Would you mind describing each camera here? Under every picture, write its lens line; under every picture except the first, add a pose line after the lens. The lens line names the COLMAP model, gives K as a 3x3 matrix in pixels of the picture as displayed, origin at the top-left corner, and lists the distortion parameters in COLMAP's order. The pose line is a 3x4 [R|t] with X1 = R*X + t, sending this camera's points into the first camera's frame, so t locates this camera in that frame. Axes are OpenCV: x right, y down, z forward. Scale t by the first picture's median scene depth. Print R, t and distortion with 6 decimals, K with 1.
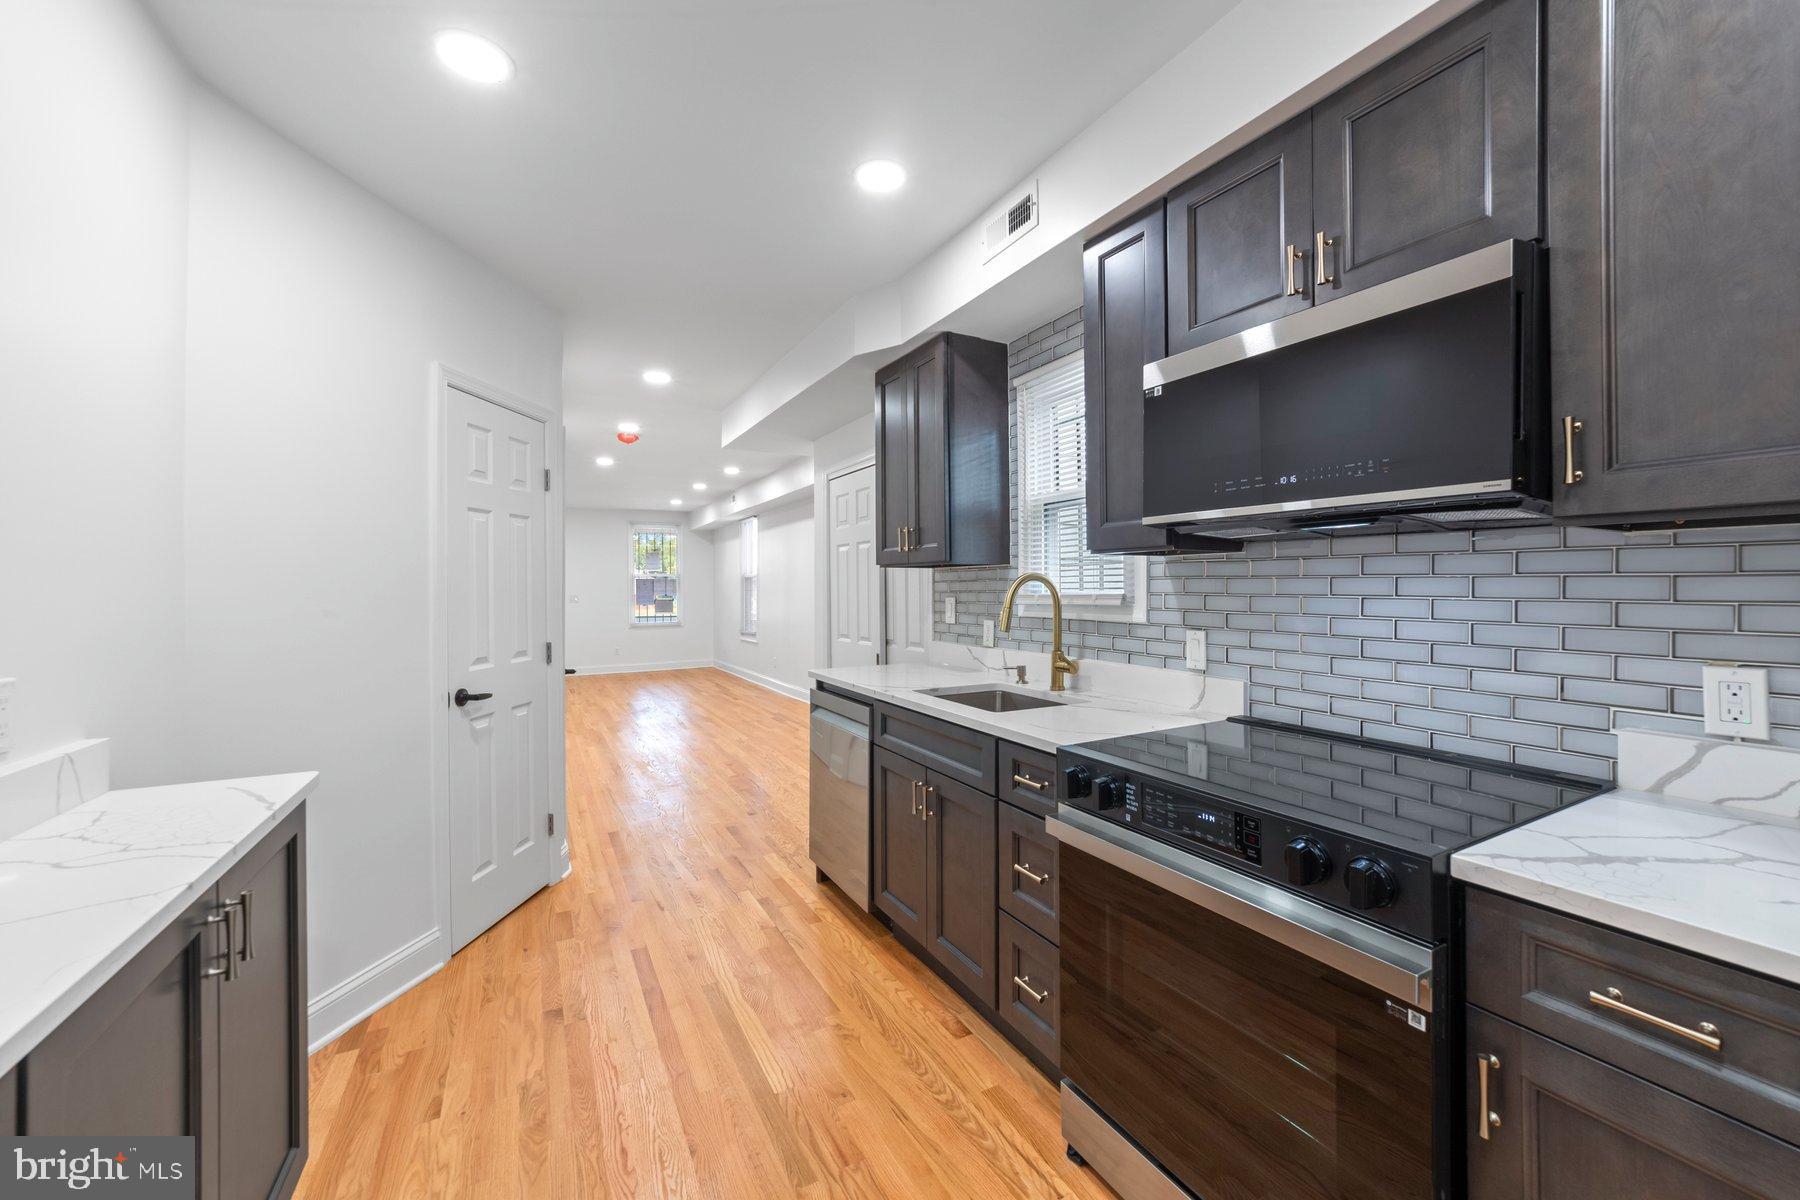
lens RADIAL K [[711.7, 0, 921.8], [0, 711.7, 583.0], [0, 0, 1]] dist [-0.019774, 0.007991]
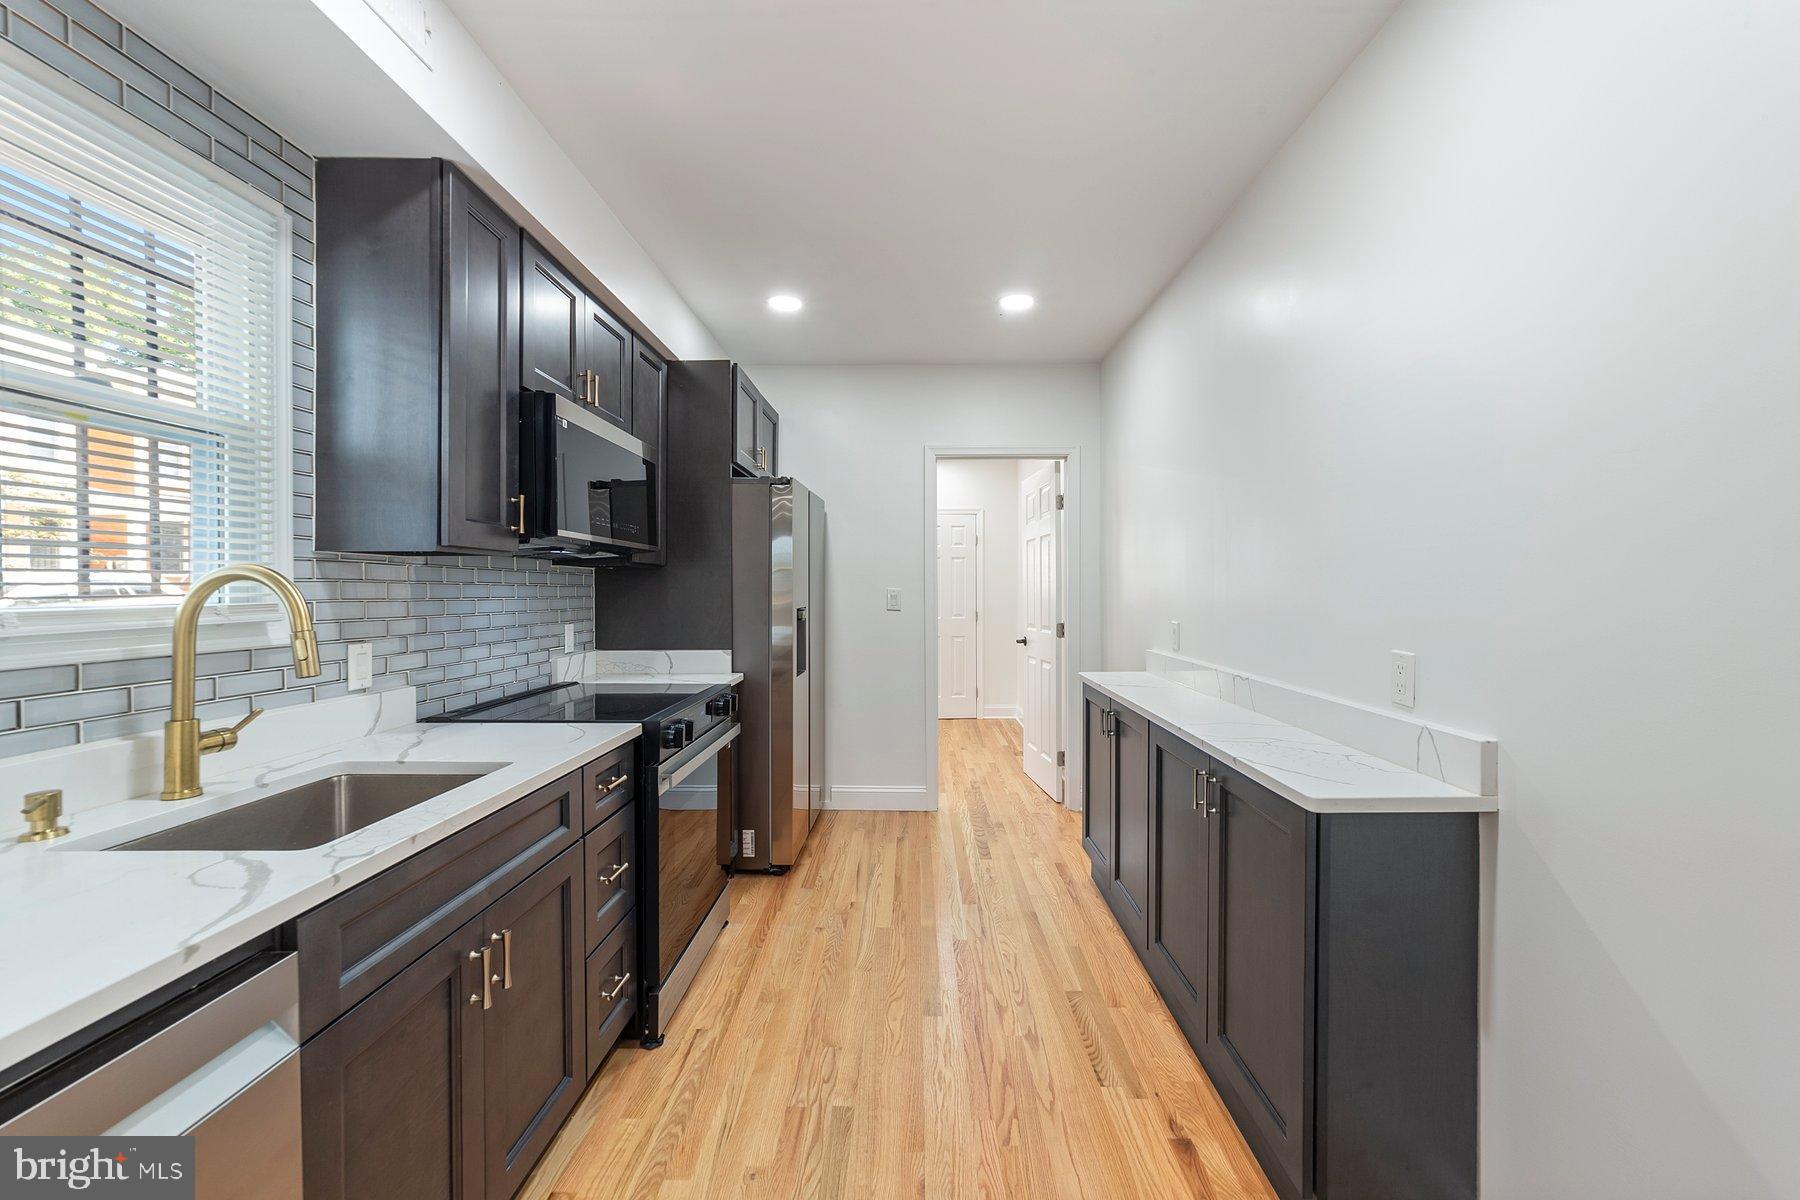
lens RADIAL K [[701.3, 0, 909.7], [0, 701.3, 597.7], [0, 0, 1]] dist [-0.020405, 0.007983]
pose [[-0.865542, -0.001826, 0.500832, -0.590994], [0.002452, 0.999966, 0.007884, 0.007561], [-0.500830, 0.008052, -0.865508, 1.374994]]
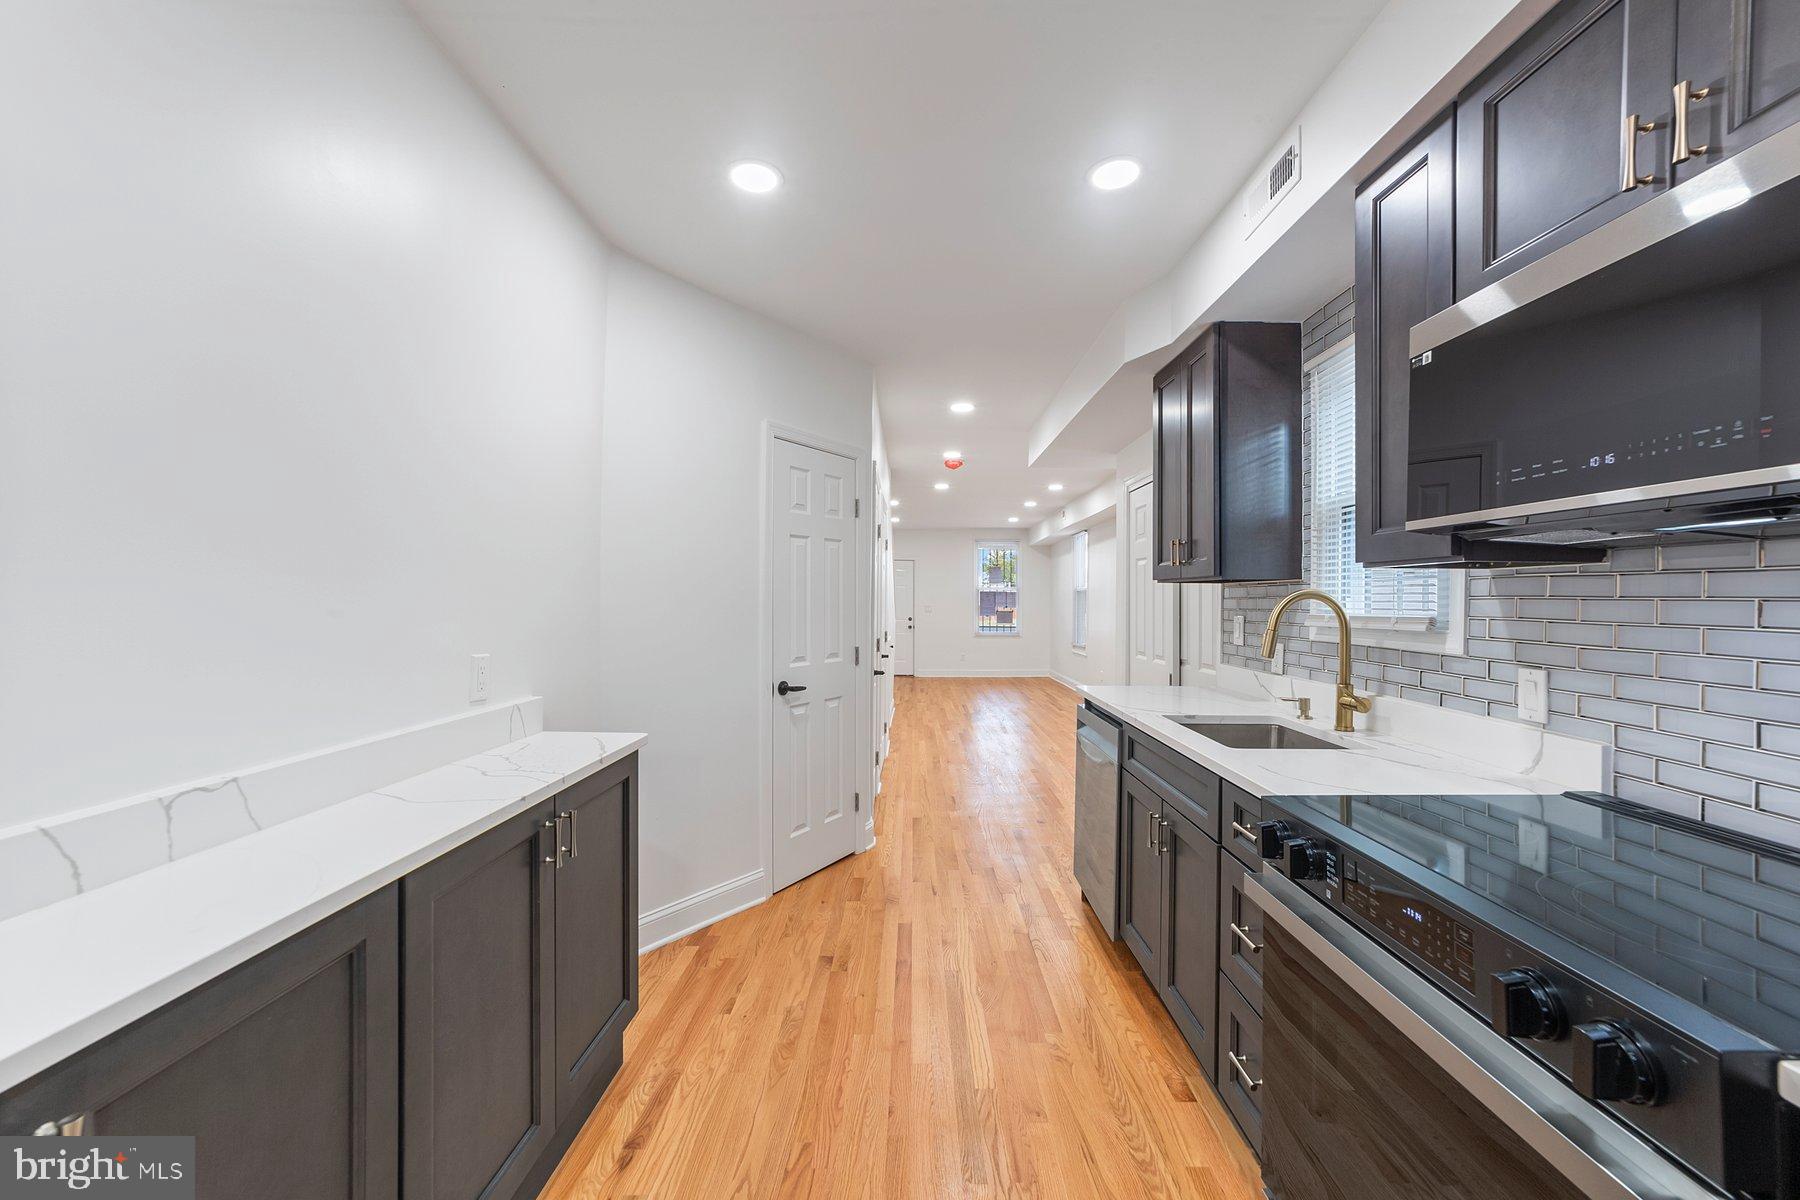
lens RADIAL K [[701.3, 0, 909.7], [0, 701.3, 597.7], [0, 0, 1]] dist [-0.020405, 0.007983]
pose [[0.869407, 0.010148, -0.493992, 0.175703], [-0.008887, 0.999948, 0.004900, -0.005327], [0.494016, 0.000130, 0.869453, 0.048186]]
